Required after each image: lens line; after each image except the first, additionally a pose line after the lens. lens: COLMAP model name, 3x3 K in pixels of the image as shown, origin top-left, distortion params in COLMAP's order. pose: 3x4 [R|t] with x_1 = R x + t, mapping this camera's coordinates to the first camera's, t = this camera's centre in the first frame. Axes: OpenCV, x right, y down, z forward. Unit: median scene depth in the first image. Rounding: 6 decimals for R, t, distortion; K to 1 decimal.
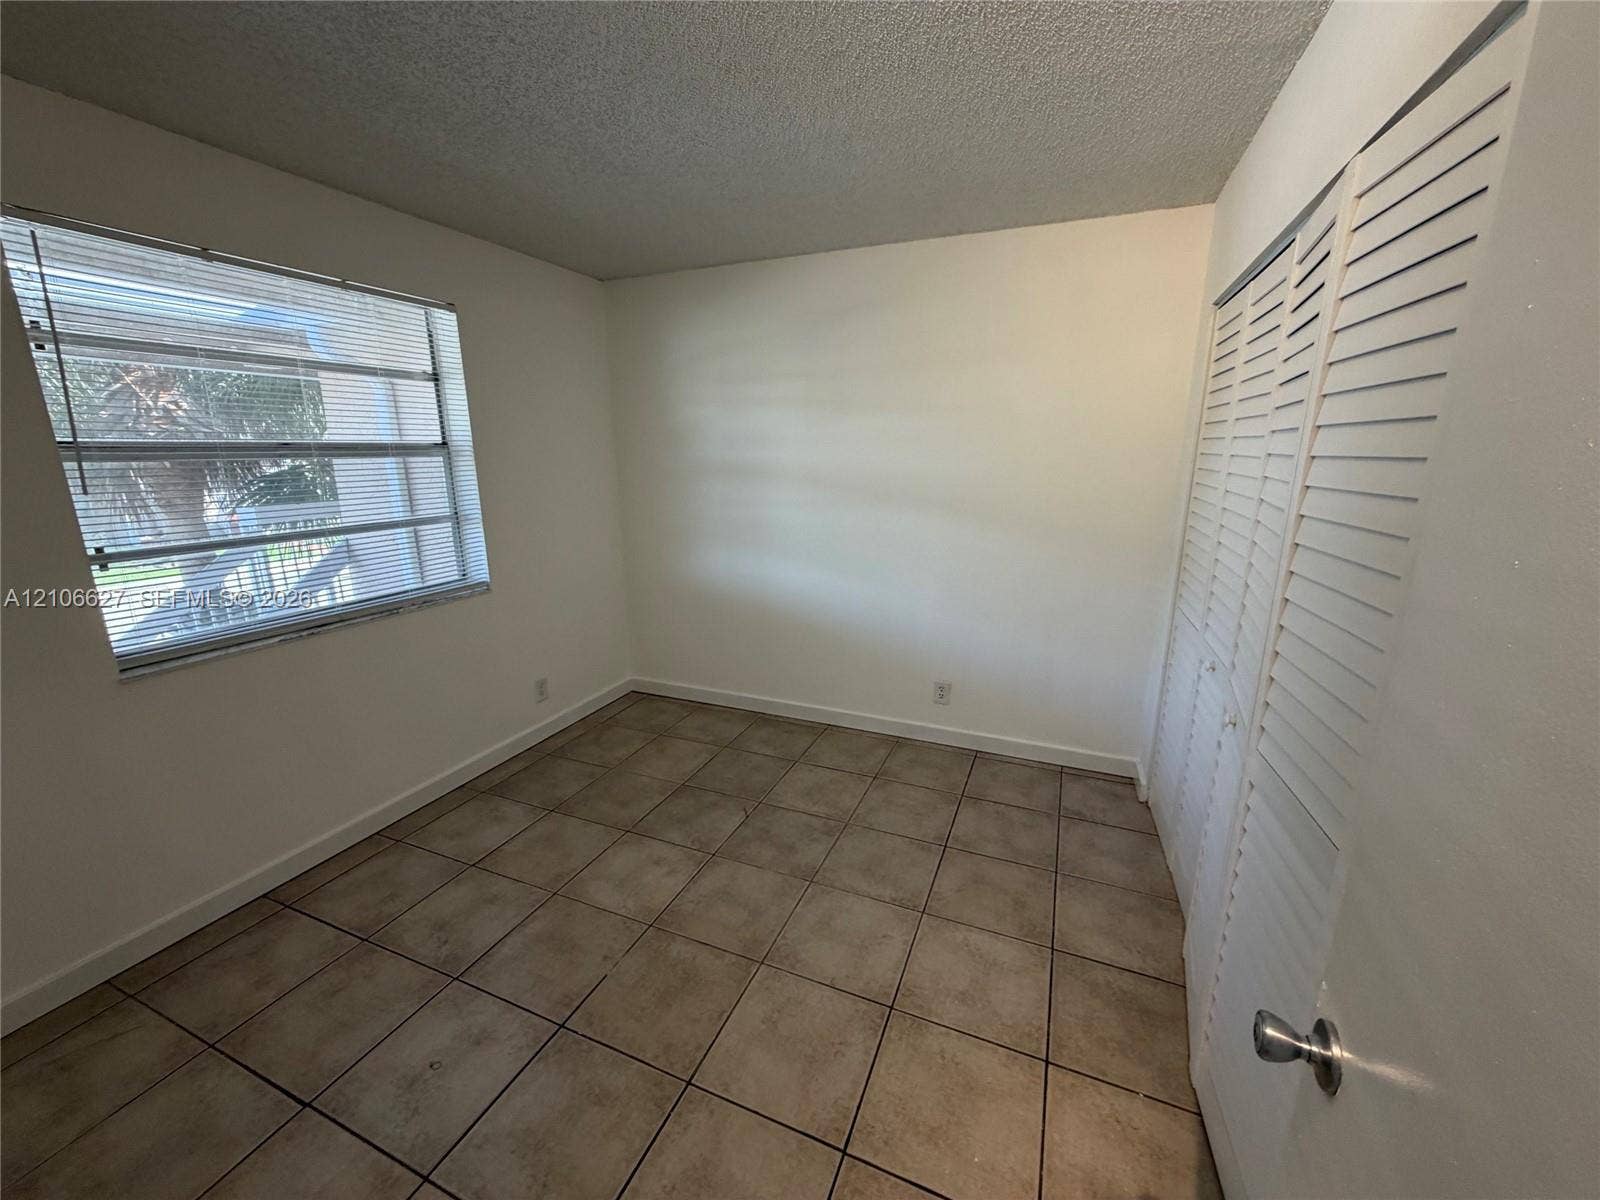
lens RADIAL K [[635.6, 0, 799.6], [0, 635.6, 599.4], [0, 0, 1]] dist [0.000656, -0.000375]
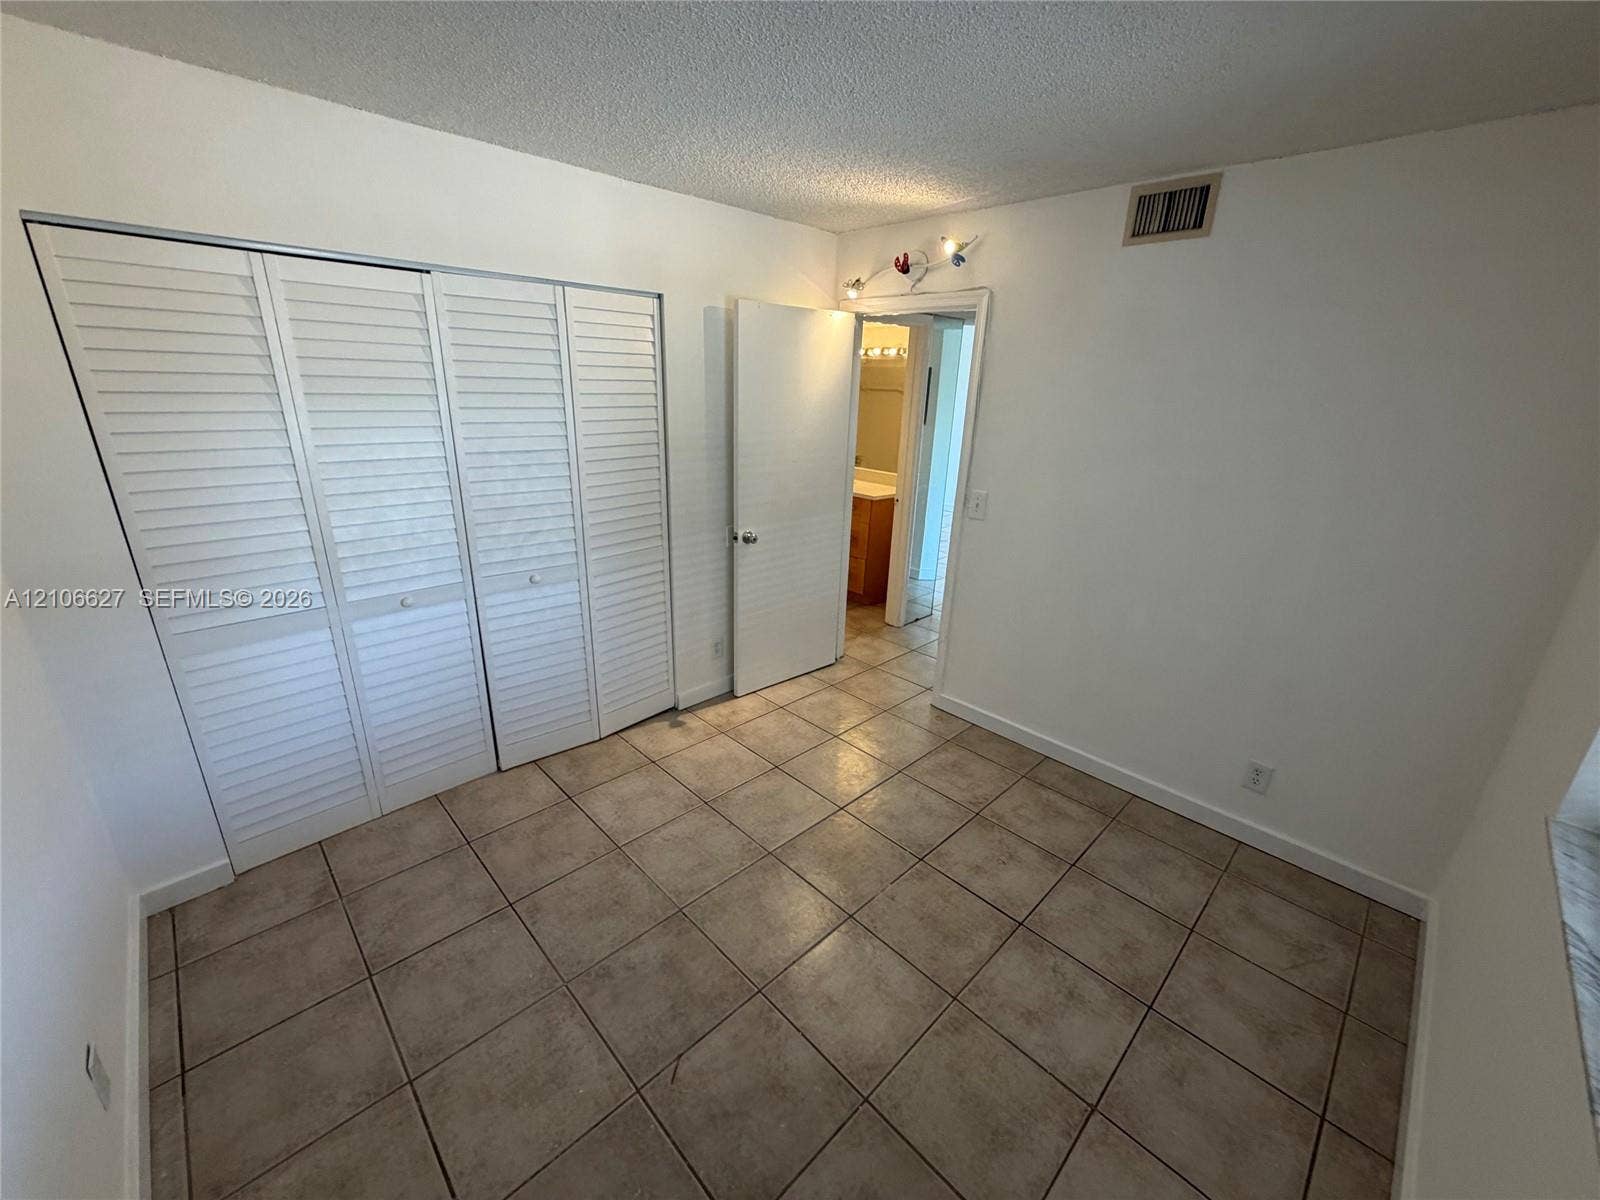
lens RADIAL K [[635.6, 0, 795.4], [0, 635.6, 600.0], [0, 0, 1]] dist [0.000656, -0.000375]
pose [[-0.921543, -0.149542, 0.358324, -0.390967], [0.063623, 0.852224, 0.519294, -0.403542], [-0.383028, 0.501349, -0.775847, 1.390047]]
